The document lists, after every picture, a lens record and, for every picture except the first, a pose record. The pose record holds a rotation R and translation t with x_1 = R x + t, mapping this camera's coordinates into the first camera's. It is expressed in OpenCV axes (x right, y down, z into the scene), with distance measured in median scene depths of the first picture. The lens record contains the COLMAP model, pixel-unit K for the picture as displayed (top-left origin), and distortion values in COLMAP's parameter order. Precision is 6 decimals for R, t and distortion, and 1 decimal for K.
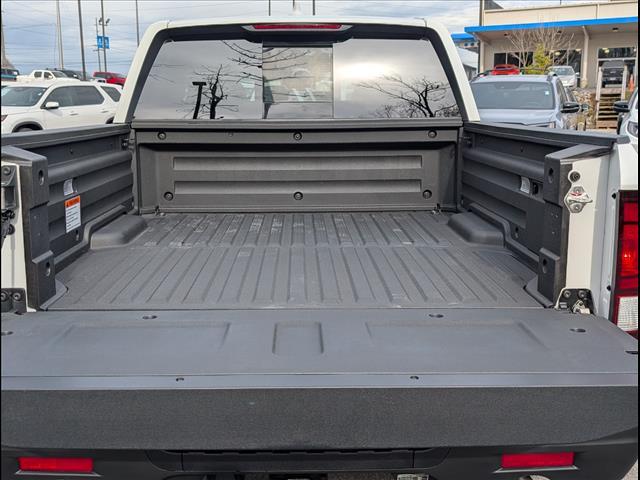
lens RADIAL K [[732.3, 0, 320.0], [0, 732.3, 240.0], [0, 0, 1]] dist [0.019280, 0.029040]
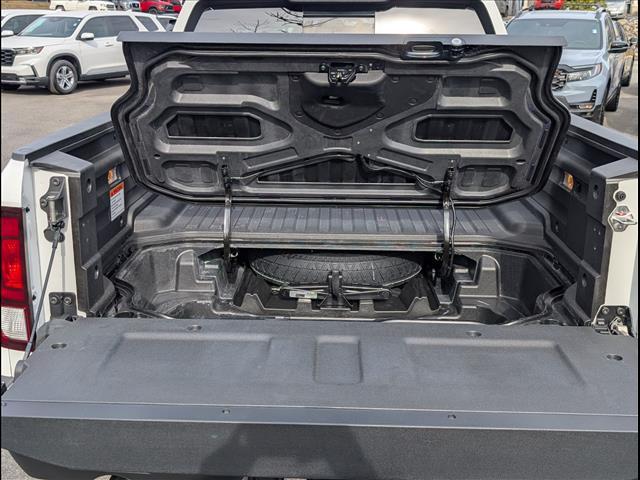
lens RADIAL K [[732.3, 0, 320.0], [0, 732.3, 240.0], [0, 0, 1]] dist [0.019280, 0.029040]
pose [[0.998836, 0.021665, -0.043103, -0.012573], [-0.017114, 0.994505, 0.103278, -0.119706], [0.045104, -0.102420, 0.993718, -0.007748]]
